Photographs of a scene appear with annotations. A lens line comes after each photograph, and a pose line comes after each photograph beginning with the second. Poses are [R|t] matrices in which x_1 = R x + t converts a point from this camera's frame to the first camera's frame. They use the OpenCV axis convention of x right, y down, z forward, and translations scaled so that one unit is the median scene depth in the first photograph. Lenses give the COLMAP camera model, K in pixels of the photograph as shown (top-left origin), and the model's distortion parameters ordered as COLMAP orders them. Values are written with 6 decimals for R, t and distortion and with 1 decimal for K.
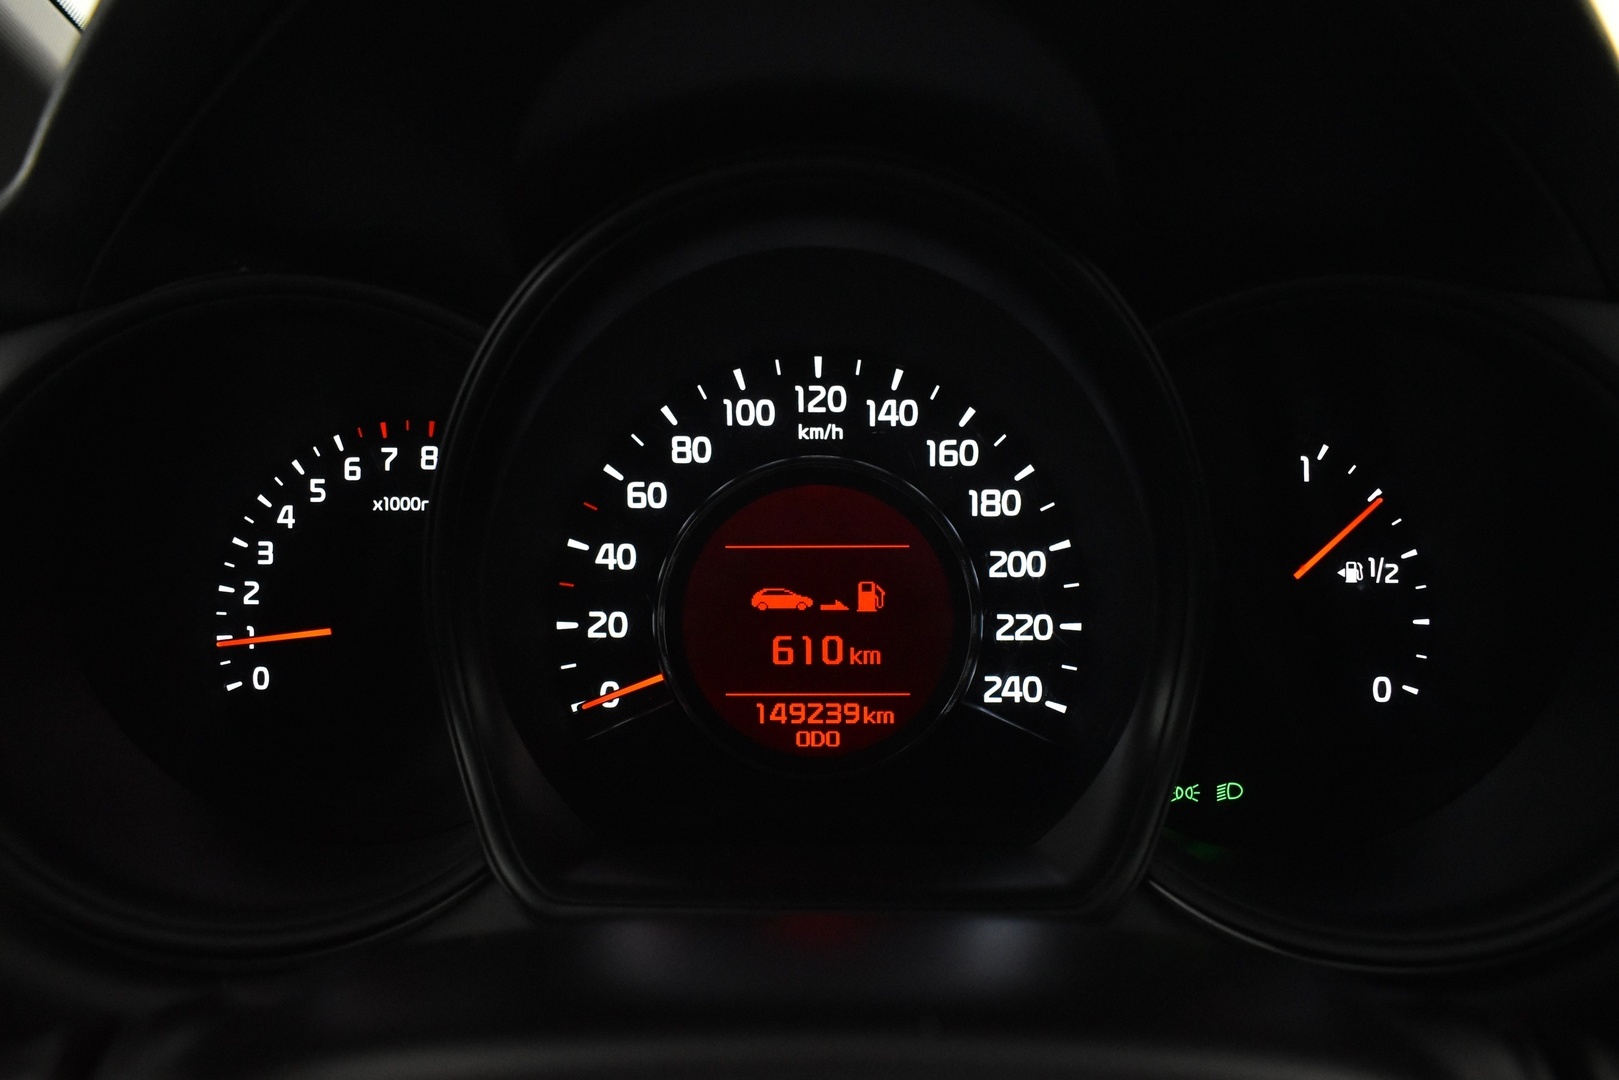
lens RADIAL K [[1233.5, 0, 798.2], [0, 1233.5, 531.2], [0, 0, 1]] dist [-0.111068, 0.022648]
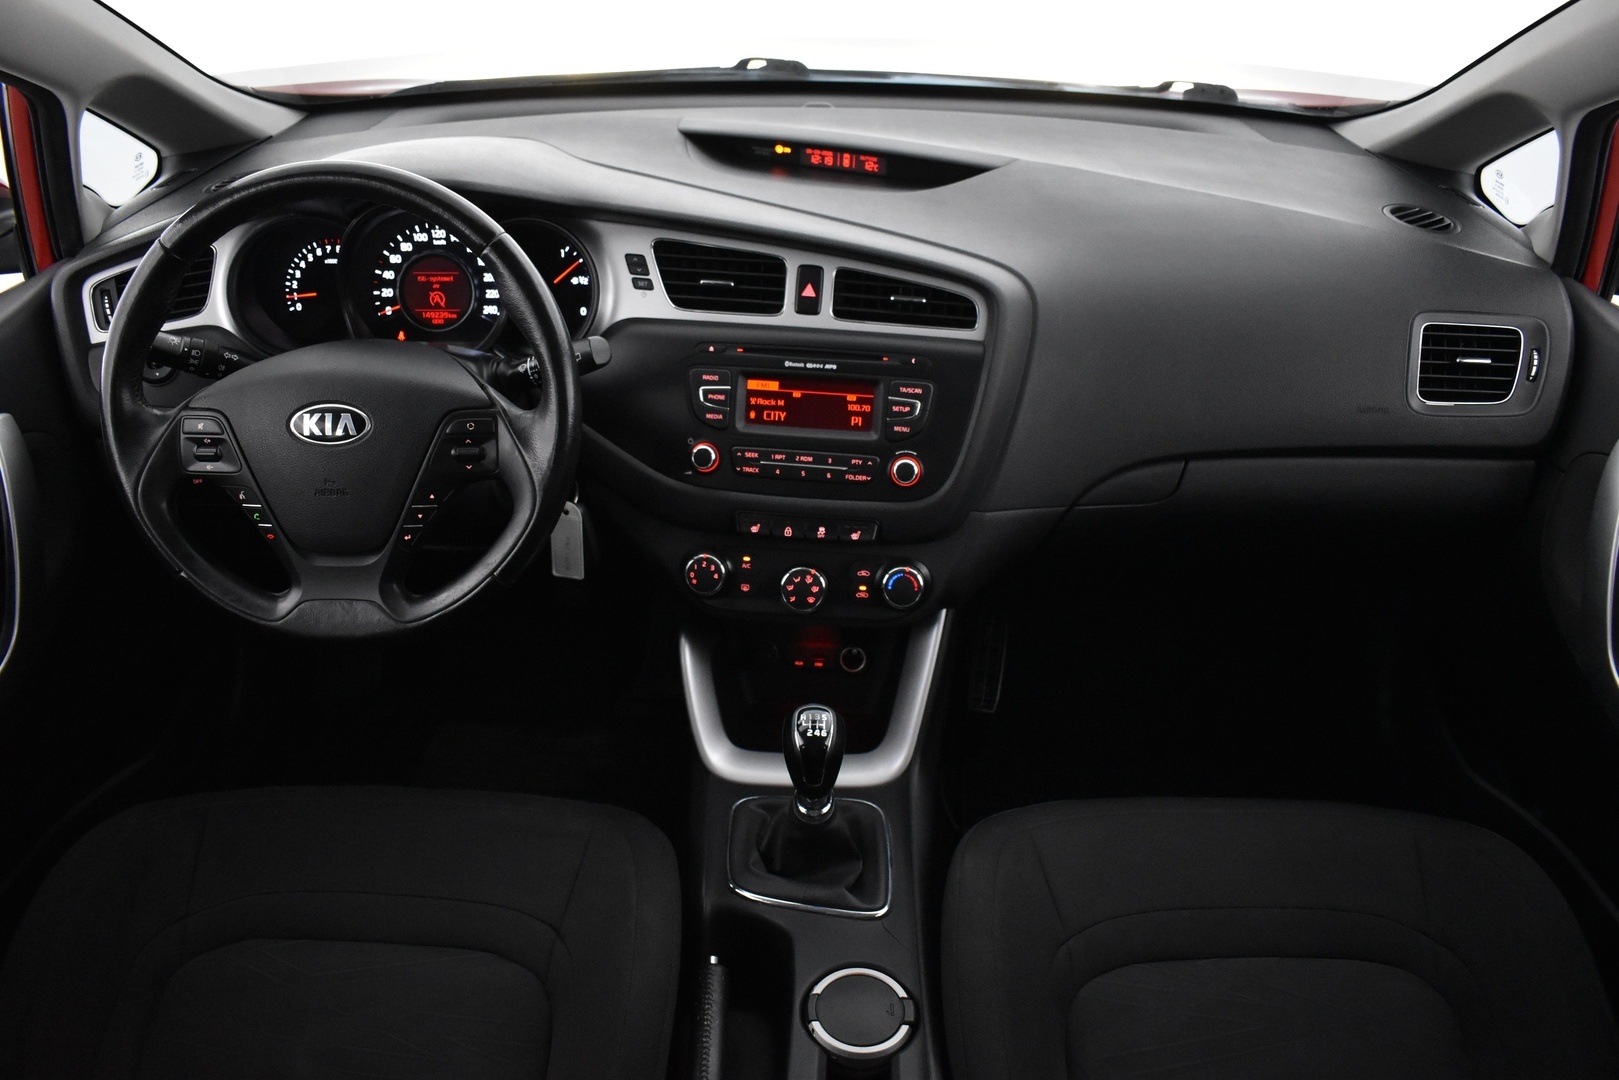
lens RADIAL K [[1233.5, 0, 808.4], [0, 1233.5, 539.4], [0, 0, 1]] dist [-0.111068, 0.022648]
pose [[0.999623, 0.014675, 0.023197, 1.102708], [-0.020520, 0.960810, 0.276447, -0.261490], [-0.018231, -0.276819, 0.960749, -2.932426]]
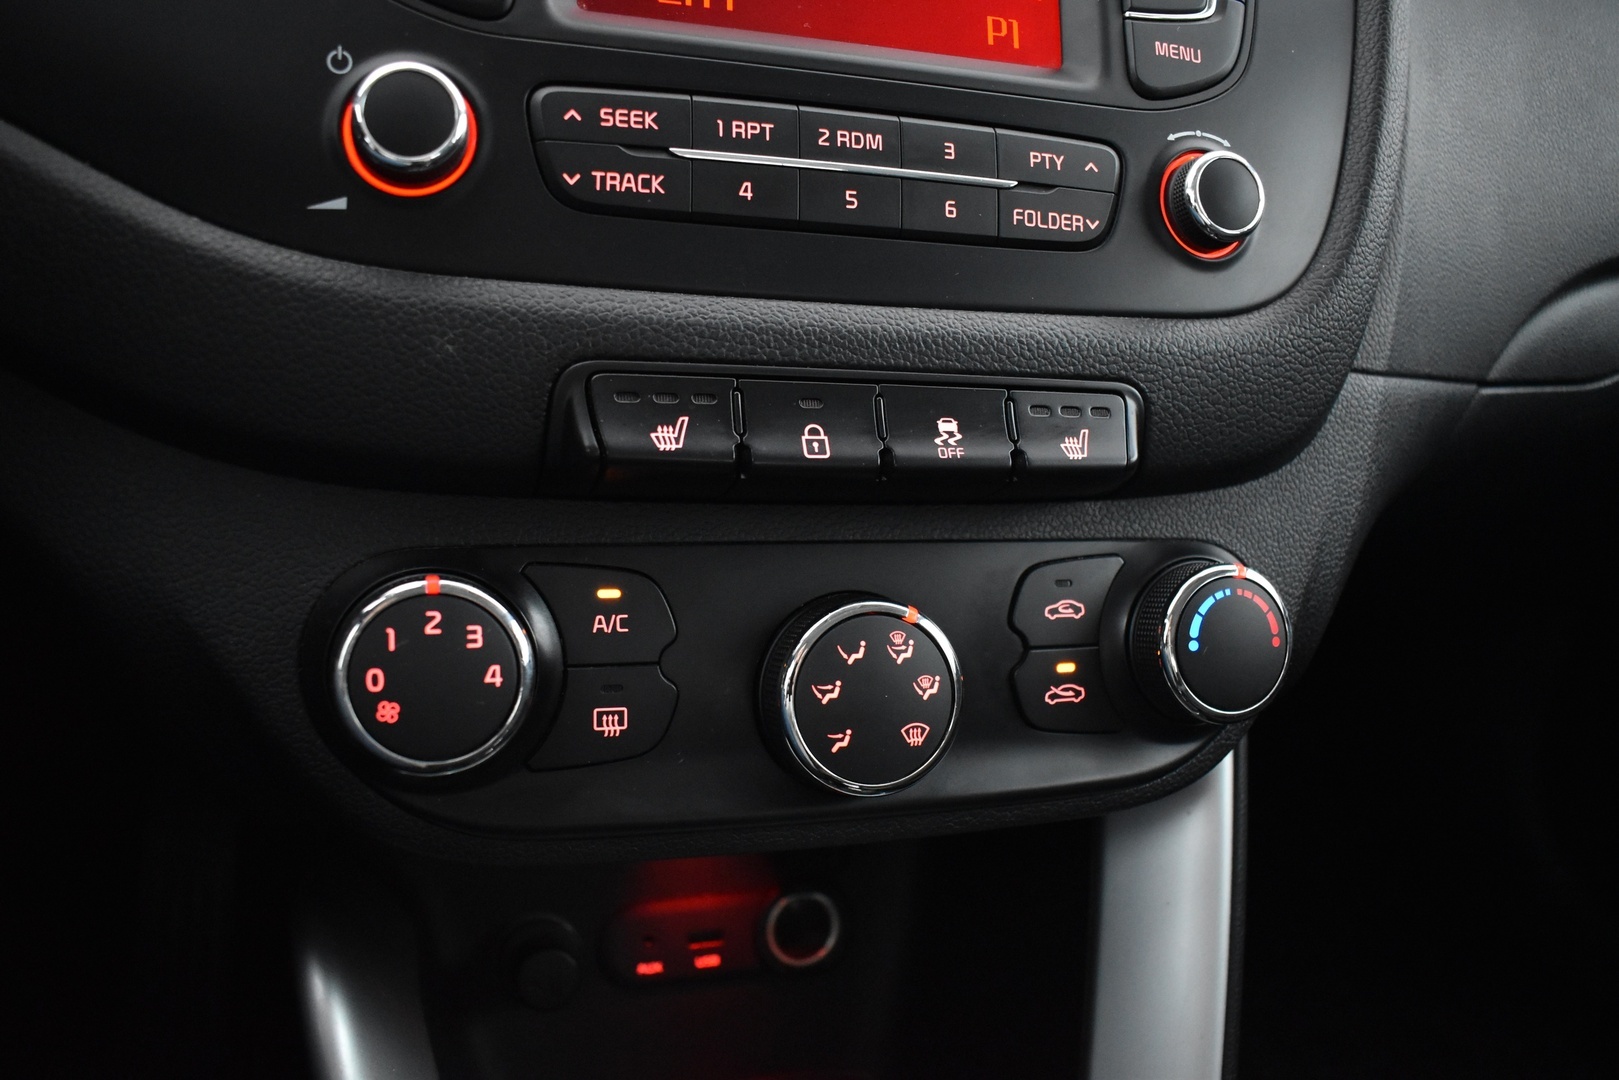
lens RADIAL K [[1233.5, 0, 811.4], [0, 1233.5, 536.2], [0, 0, 1]] dist [-0.111068, 0.022648]
pose [[0.910278, -0.038400, 0.412212, 0.790279], [-0.010640, 0.993190, 0.116016, 0.661143], [-0.413860, -0.109993, 0.903671, -0.268868]]
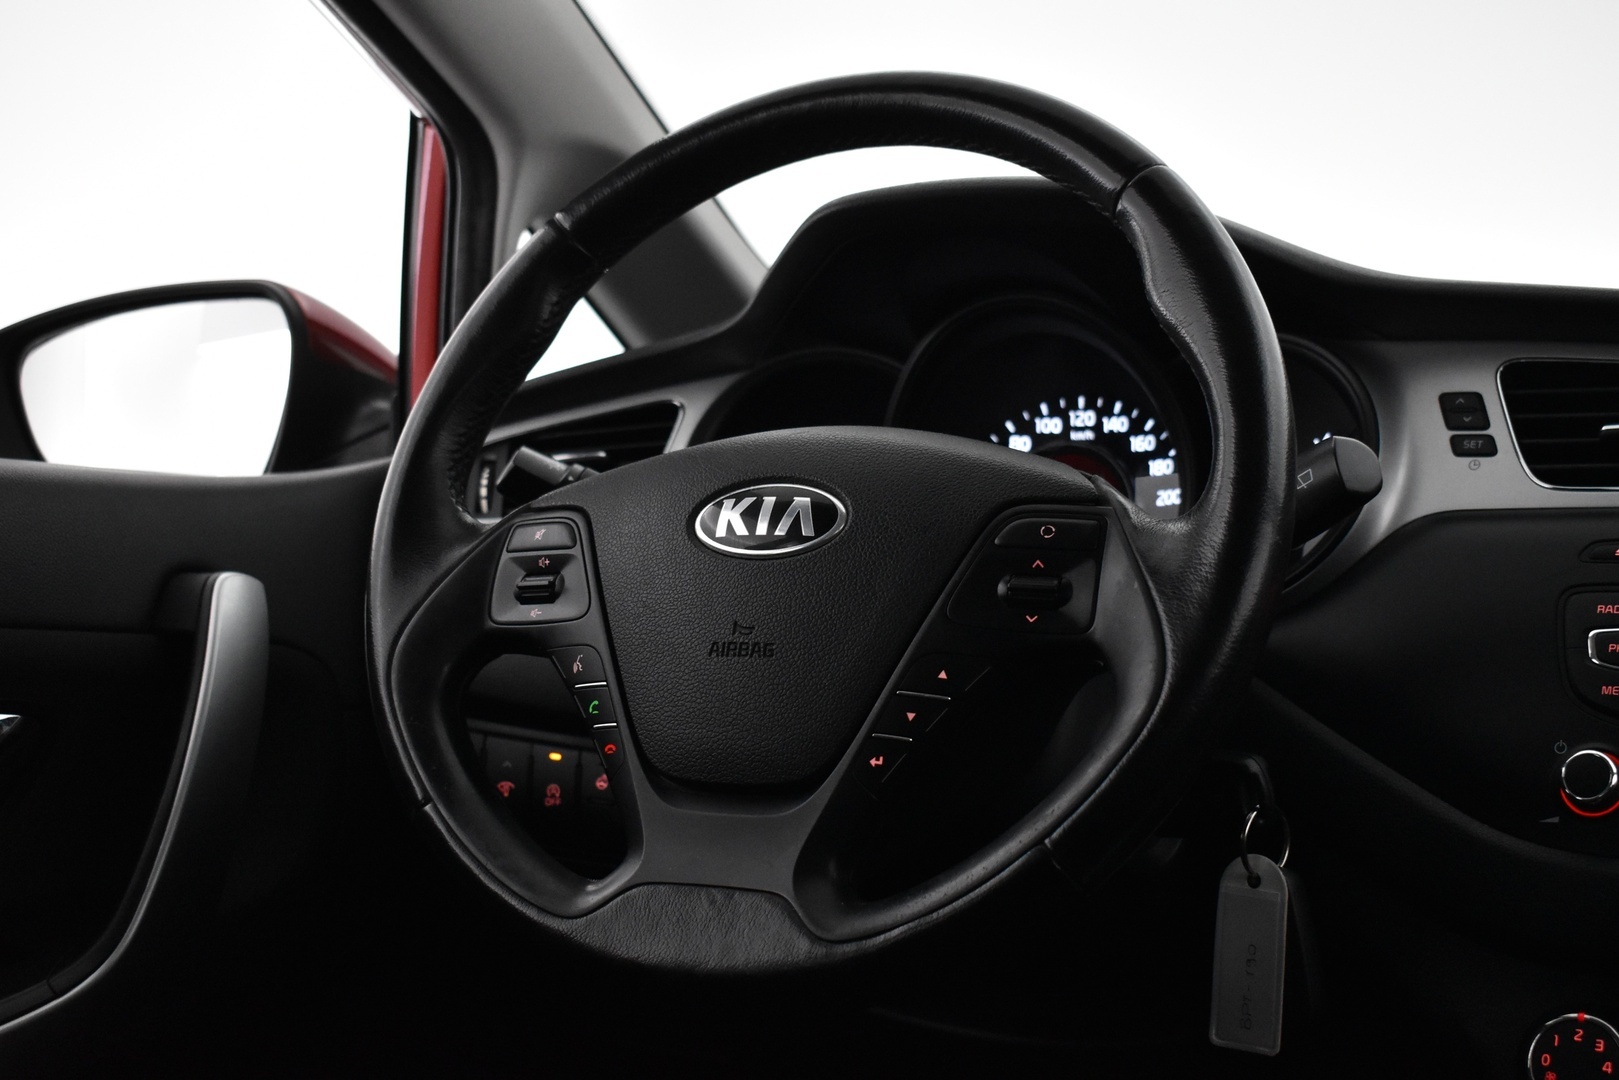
lens RADIAL K [[2121.5, 0, 824.5], [0, 2121.5, 543.9], [0, 0, 1]] dist [-0.050214, 0.000000]
pose [[0.898216, 0.010711, -0.439424, 1.166400], [-0.108063, 0.974402, -0.197136, 0.822050], [0.426064, 0.224557, 0.876381, -2.169214]]
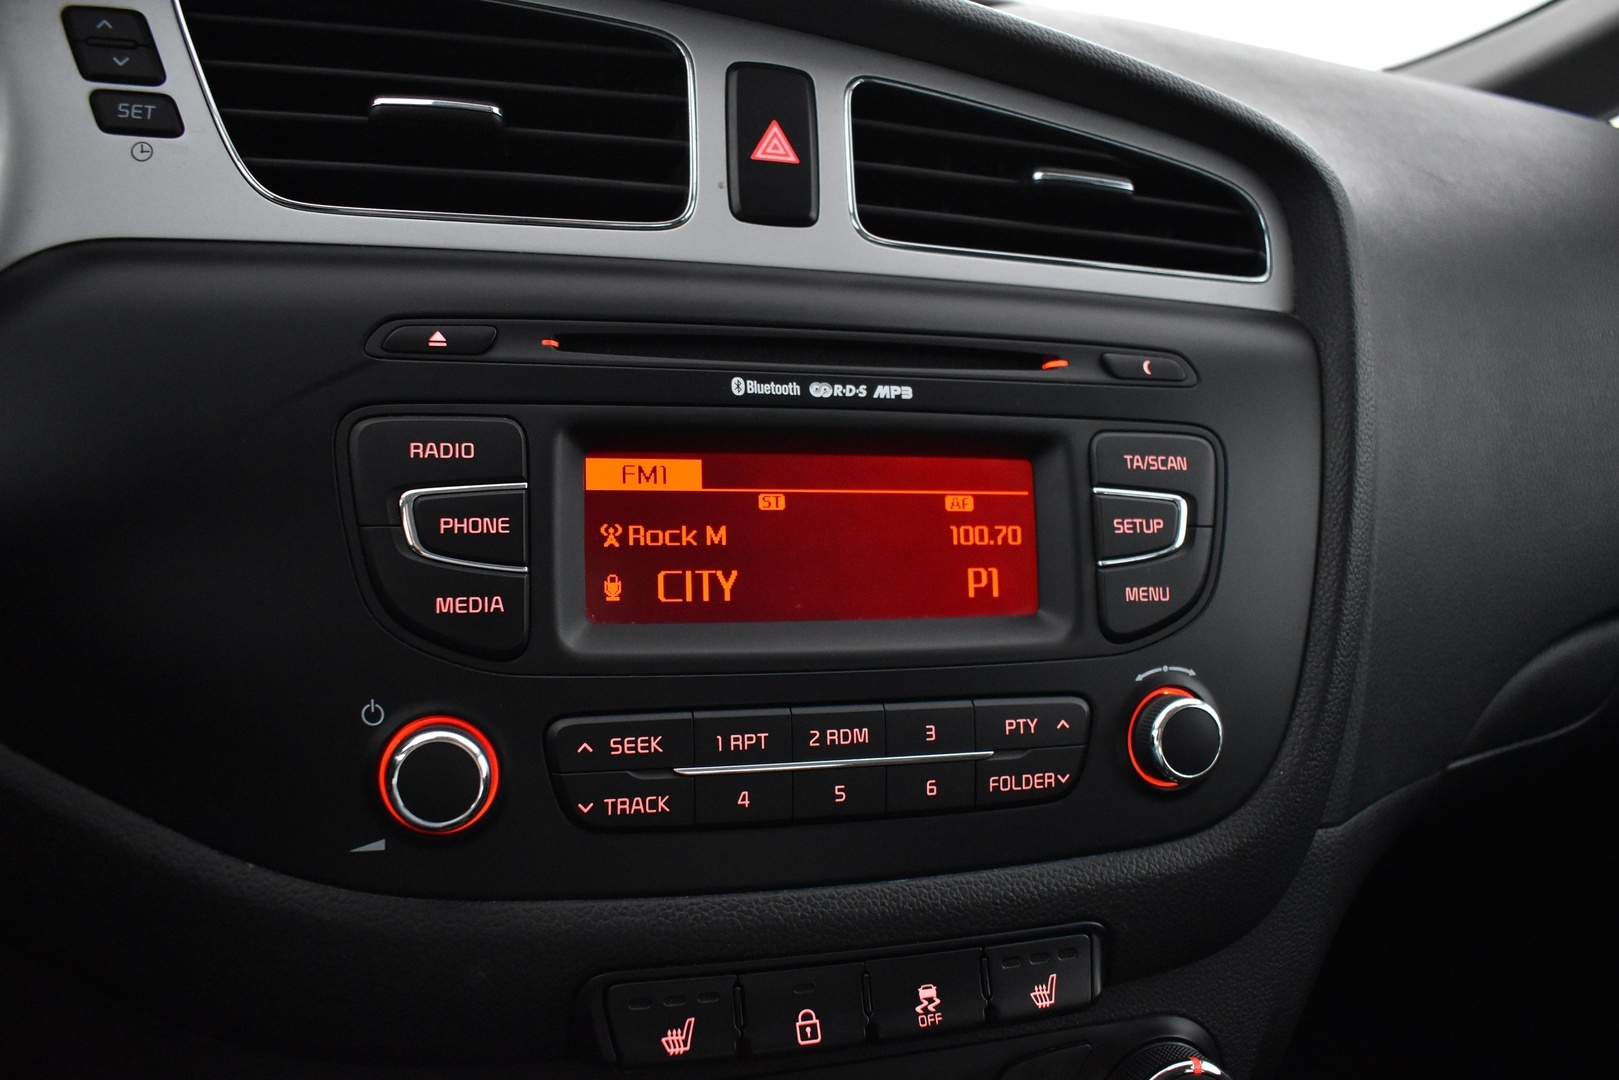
lens RADIAL K [[1233.5, 0, 805.8], [0, 1233.5, 541.8], [0, 0, 1]] dist [-0.111068, 0.022648]
pose [[0.916598, -0.041056, 0.397696, 0.786365], [-0.001840, 0.994270, 0.106885, 0.245086], [-0.399805, -0.098702, 0.911270, -0.309880]]
